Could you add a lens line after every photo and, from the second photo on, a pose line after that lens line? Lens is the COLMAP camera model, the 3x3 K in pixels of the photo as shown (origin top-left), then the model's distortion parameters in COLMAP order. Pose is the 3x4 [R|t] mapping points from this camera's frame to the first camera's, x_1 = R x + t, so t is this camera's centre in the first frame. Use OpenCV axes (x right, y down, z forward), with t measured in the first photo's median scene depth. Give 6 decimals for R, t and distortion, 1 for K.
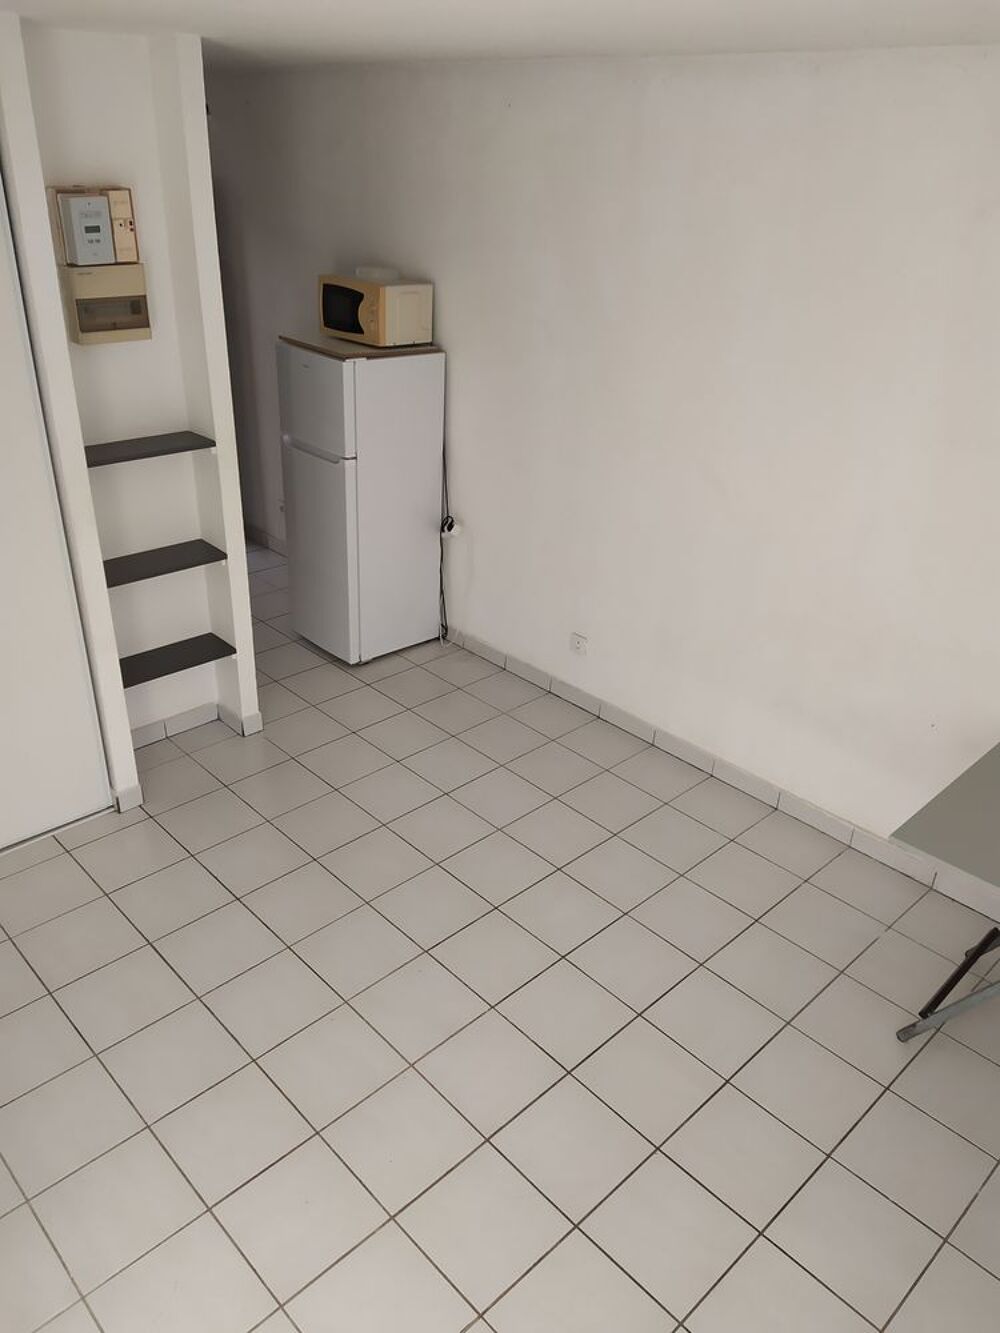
lens RADIAL K [[1002.4, 0, 500.9], [0, 1002.4, 677.4], [0, 0, 1]] dist [0.187311, -0.211480]
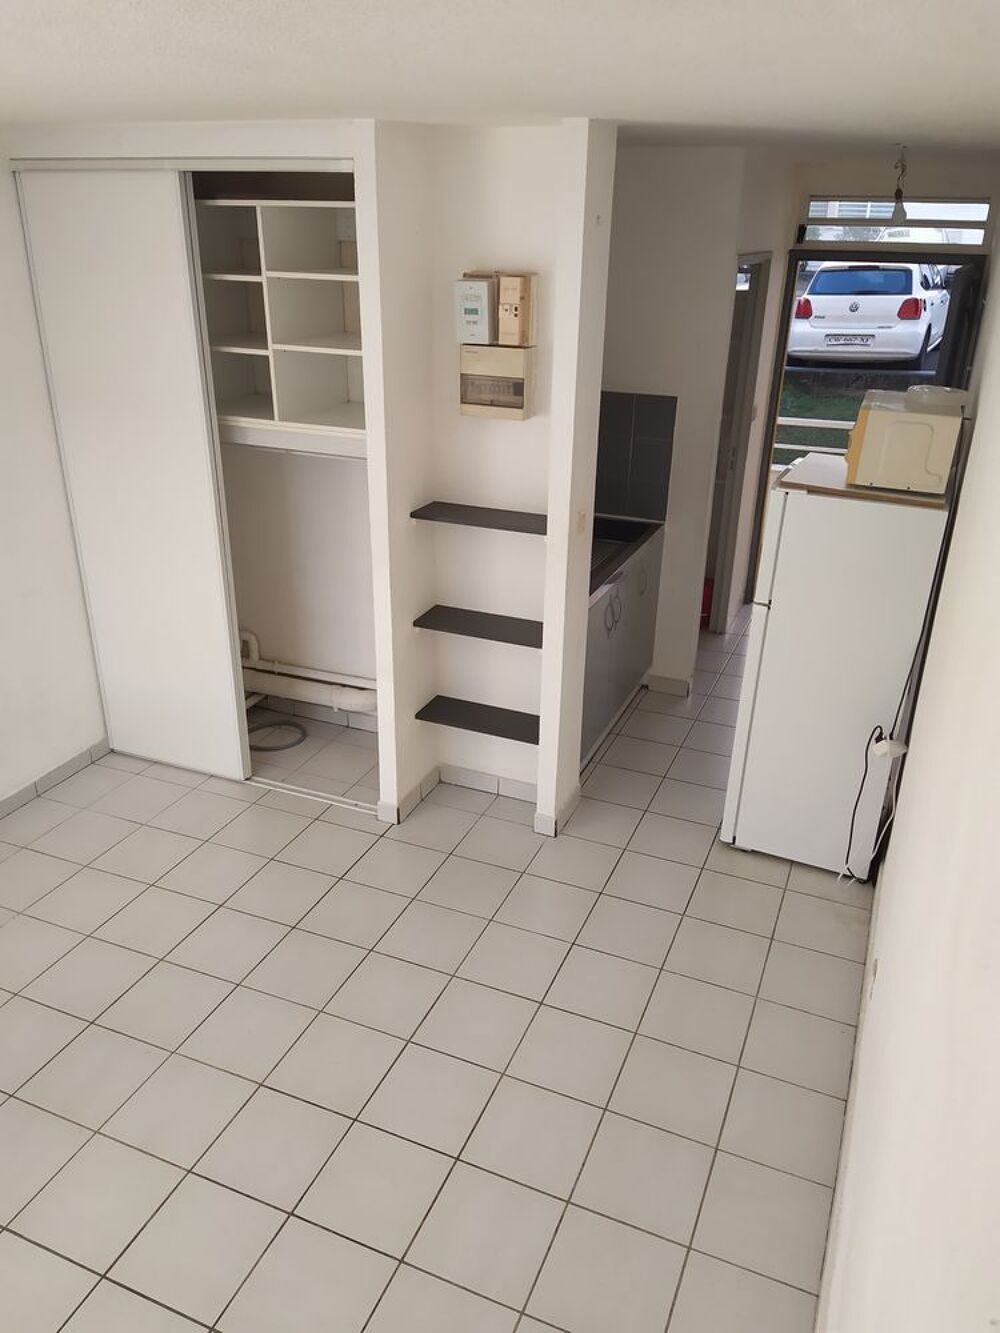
lens RADIAL K [[1002.4, 0, 500.9], [0, 1002.4, 677.4], [0, 0, 1]] dist [0.187311, -0.211480]
pose [[0.393481, 0.356322, -0.847471, 0.598032], [-0.432389, 0.885239, 0.171443, -0.268957], [0.811303, 0.298978, 0.502394, 0.563463]]
